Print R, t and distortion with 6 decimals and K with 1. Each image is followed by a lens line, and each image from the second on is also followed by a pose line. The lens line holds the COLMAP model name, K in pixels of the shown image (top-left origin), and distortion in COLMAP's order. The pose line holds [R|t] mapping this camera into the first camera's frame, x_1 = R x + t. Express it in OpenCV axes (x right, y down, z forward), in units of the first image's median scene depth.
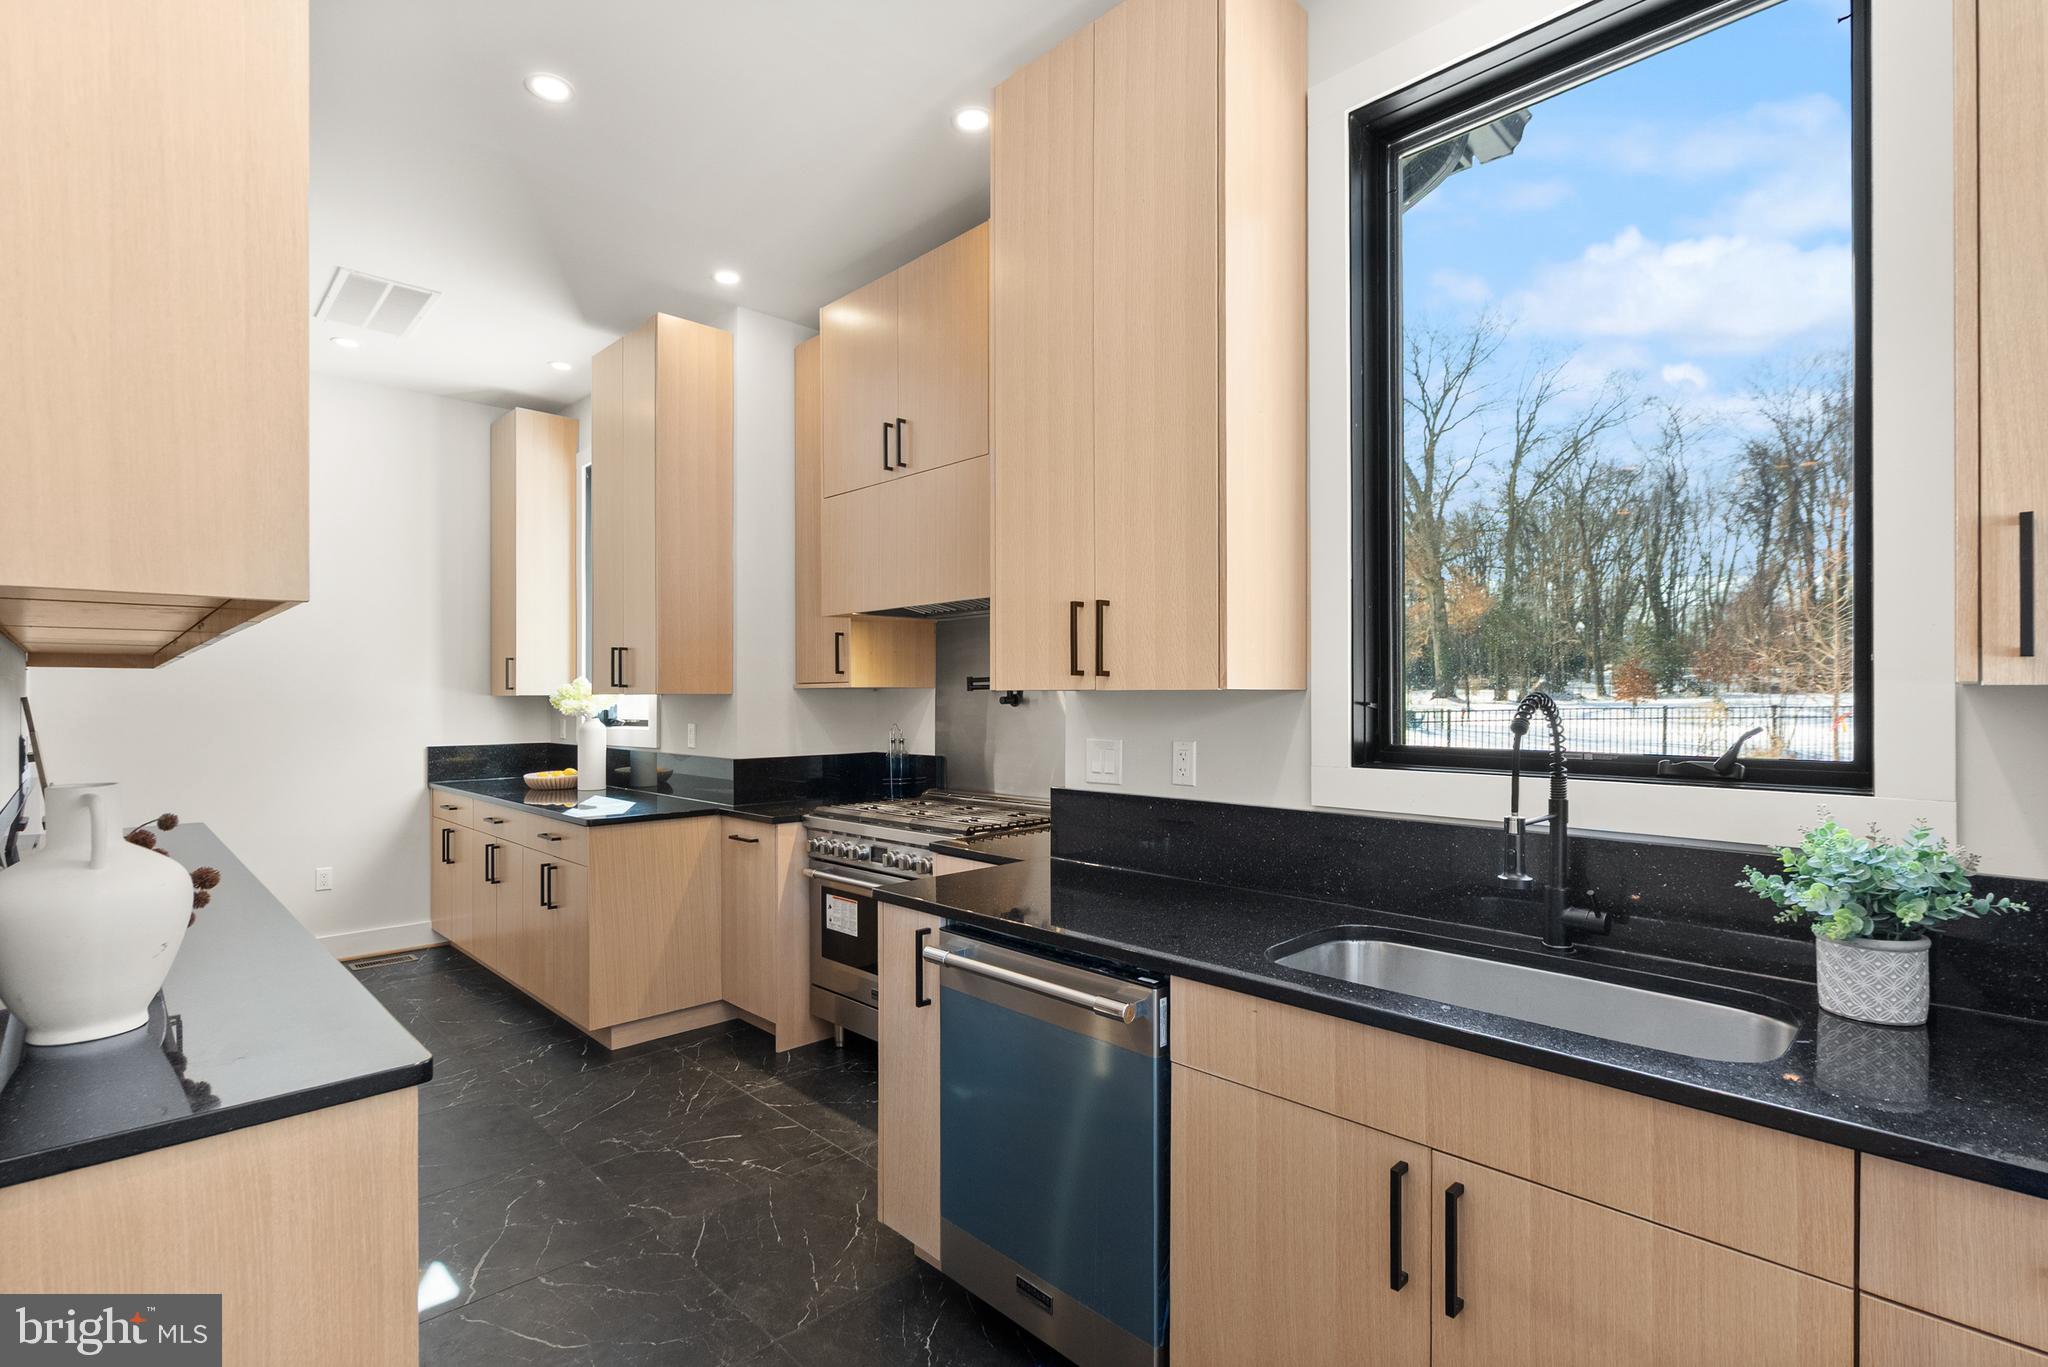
lens RADIAL K [[958.4, 0, 1024.9], [0, 958.4, 692.6], [0, 0, 1]] dist [-0.005082, -0.000665]
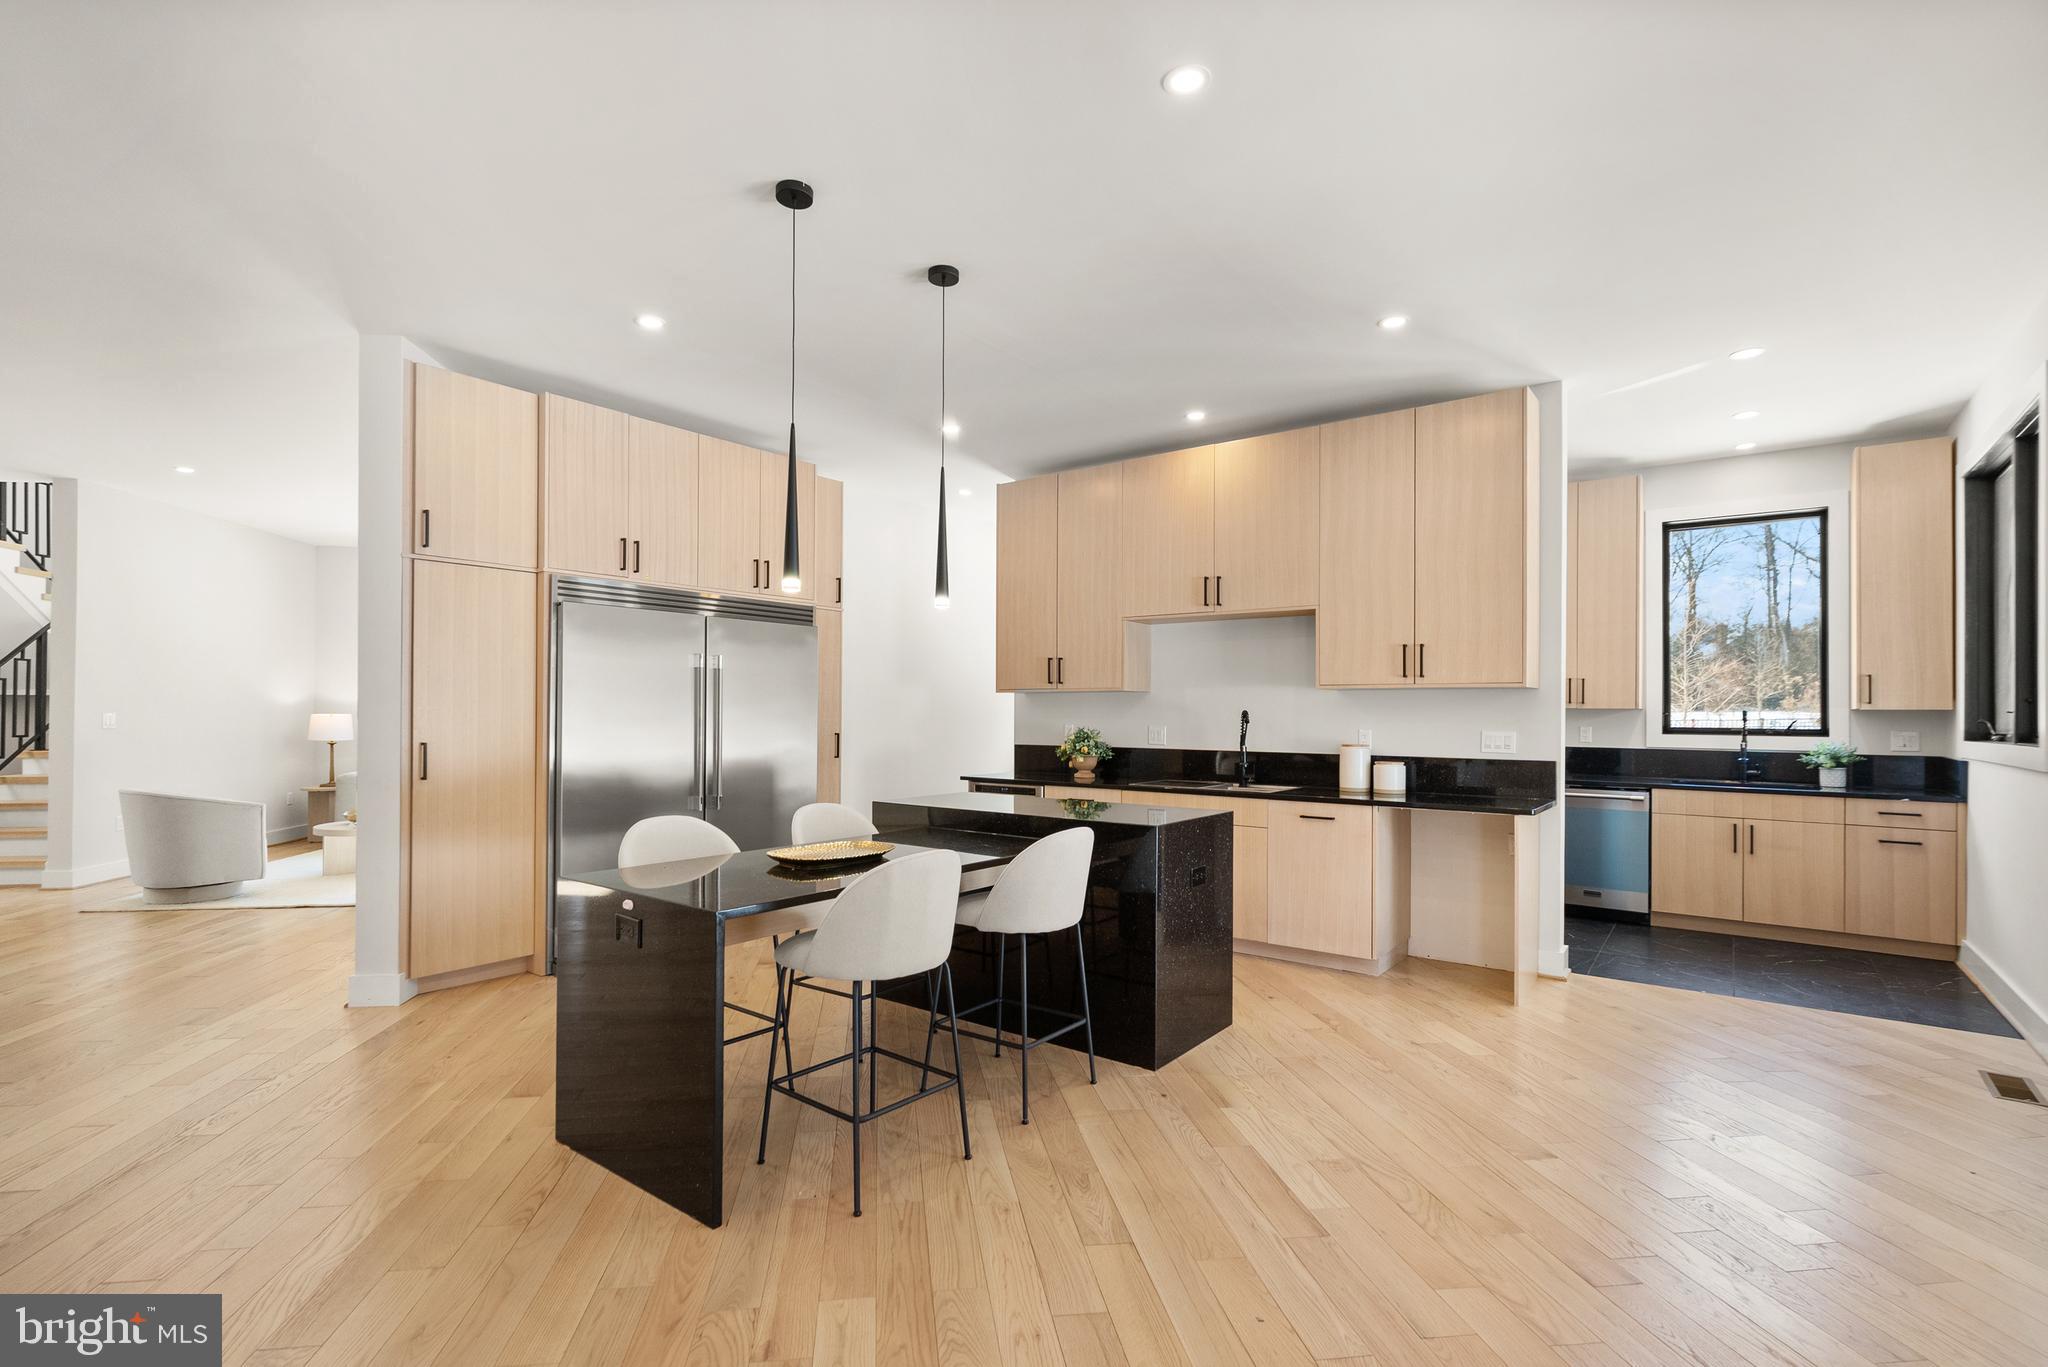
lens RADIAL K [[958.4, 0, 1013.6], [0, 958.4, 698.2], [0, 0, 1]] dist [-0.005082, -0.000665]
pose [[0.989617, 0.008483, 0.143478, -3.004807], [-0.008425, 0.999964, -0.001009, -0.020577], [-0.143481, -0.000210, 0.989653, -2.415753]]
